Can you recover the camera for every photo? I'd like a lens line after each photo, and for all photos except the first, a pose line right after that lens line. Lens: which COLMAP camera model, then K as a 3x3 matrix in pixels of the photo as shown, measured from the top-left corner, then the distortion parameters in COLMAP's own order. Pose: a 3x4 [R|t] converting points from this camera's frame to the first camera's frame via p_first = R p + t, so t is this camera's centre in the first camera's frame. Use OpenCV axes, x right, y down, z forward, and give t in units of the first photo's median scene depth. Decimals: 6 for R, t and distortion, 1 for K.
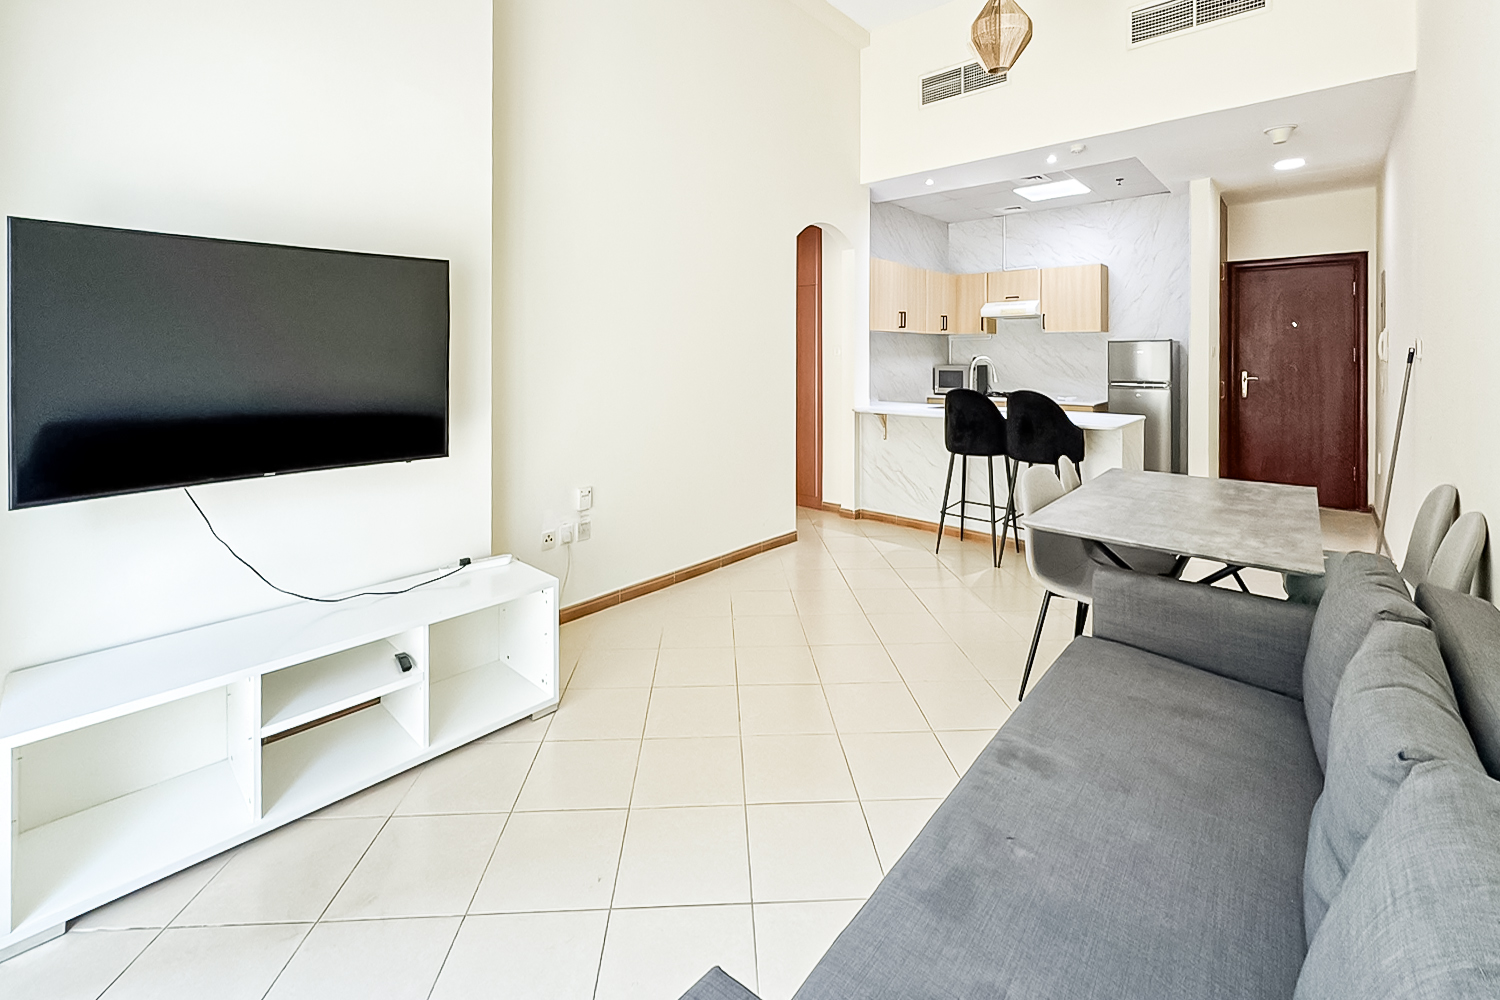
lens RADIAL K [[642.9, 0, 753.9], [0, 642.9, 371.9], [0, 0, 1]] dist [-0.001403, -0.000136]
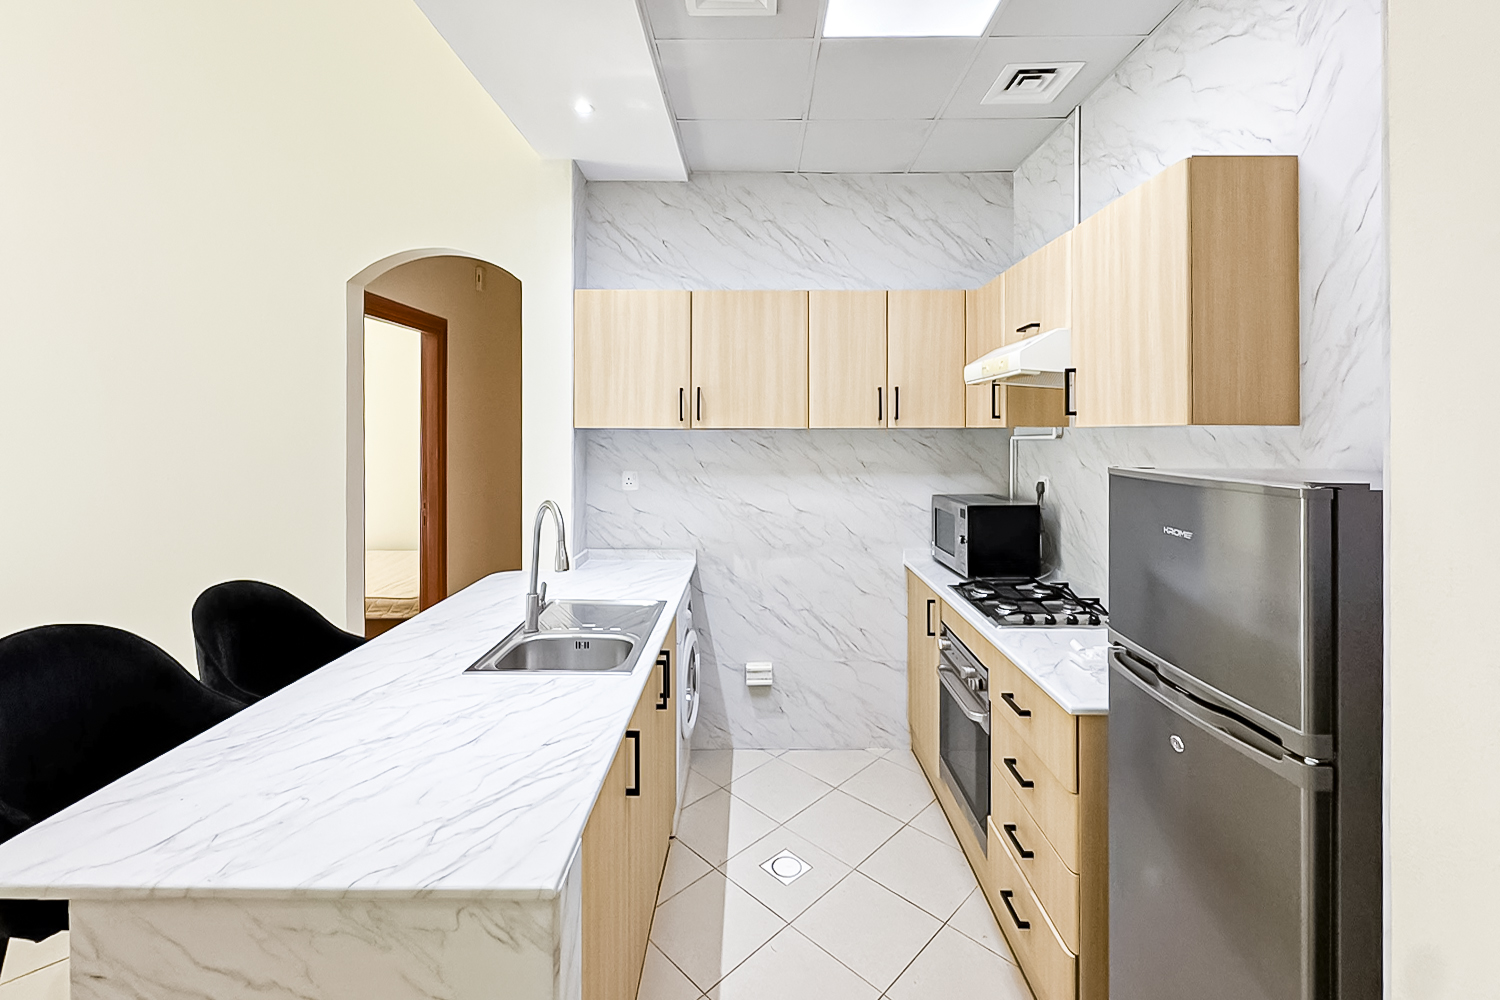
lens RADIAL K [[618.7, 0, 750.9], [0, 618.7, 430.0], [0, 0, 1]] dist [-0.001704, 0.000139]
pose [[0.657309, 0.000775, -0.753620, 0.656969], [-0.023034, 0.999553, -0.019062, -0.056393], [0.753269, 0.029888, 0.657033, 0.769319]]
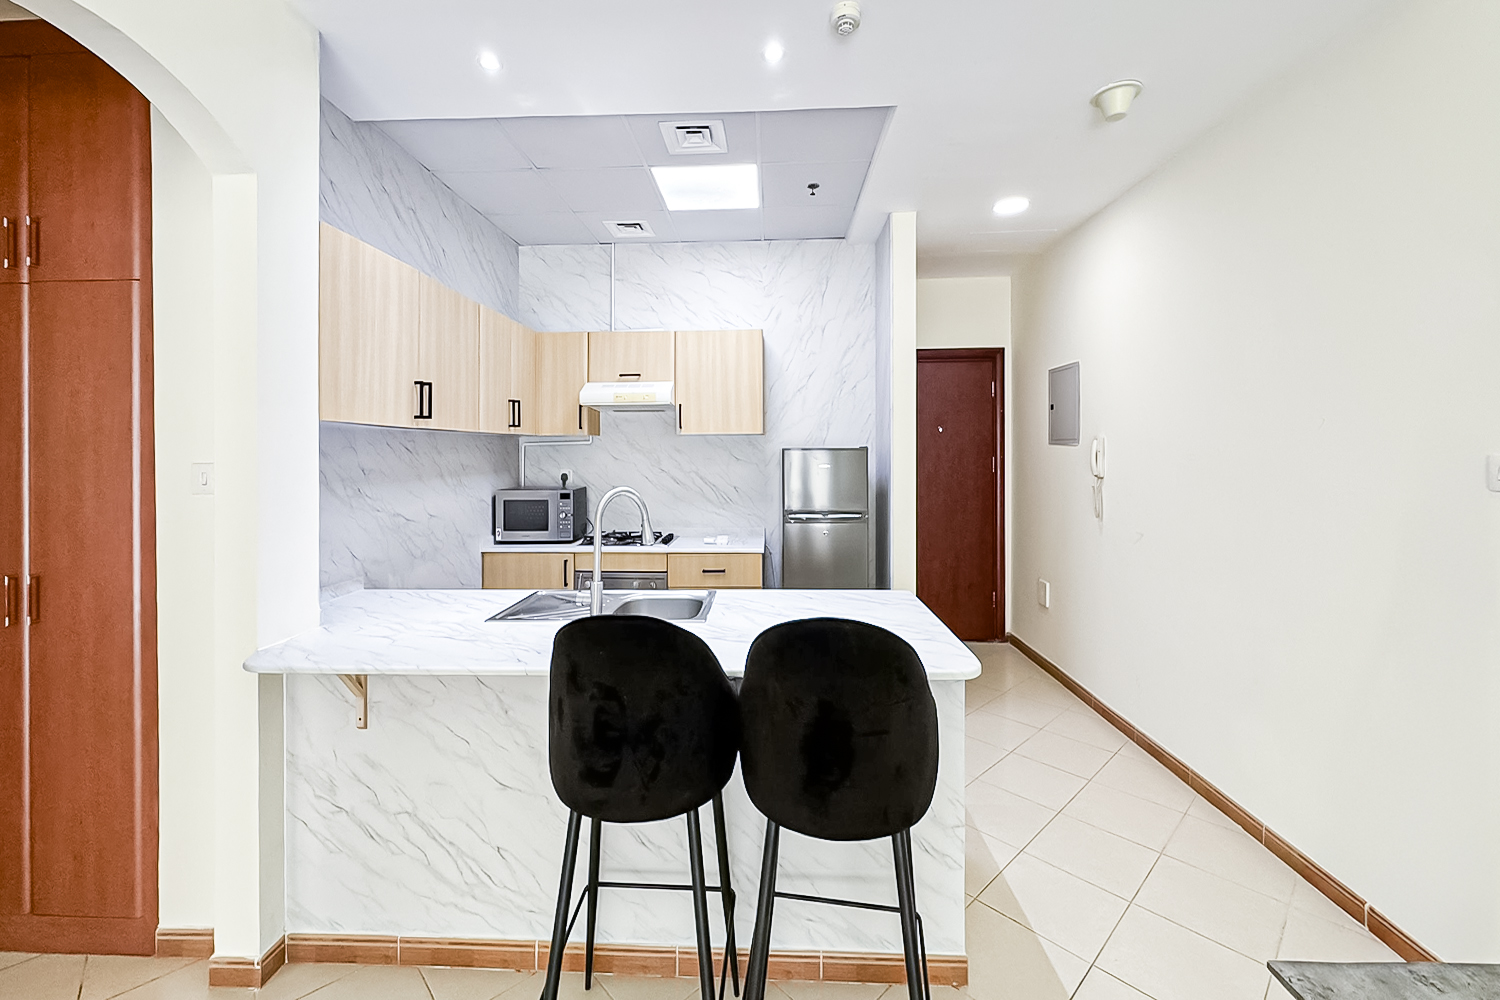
lens RADIAL K [[612.1, 0, 747.1], [0, 612.1, 443.9], [0, 0, 1]] dist [0.000004, 0.000221]
pose [[0.777232, 0.005492, 0.629190, 0.149134], [0.023008, 0.999045, -0.037143, -0.032625], [-0.628793, 0.043345, 0.776364, 0.573283]]
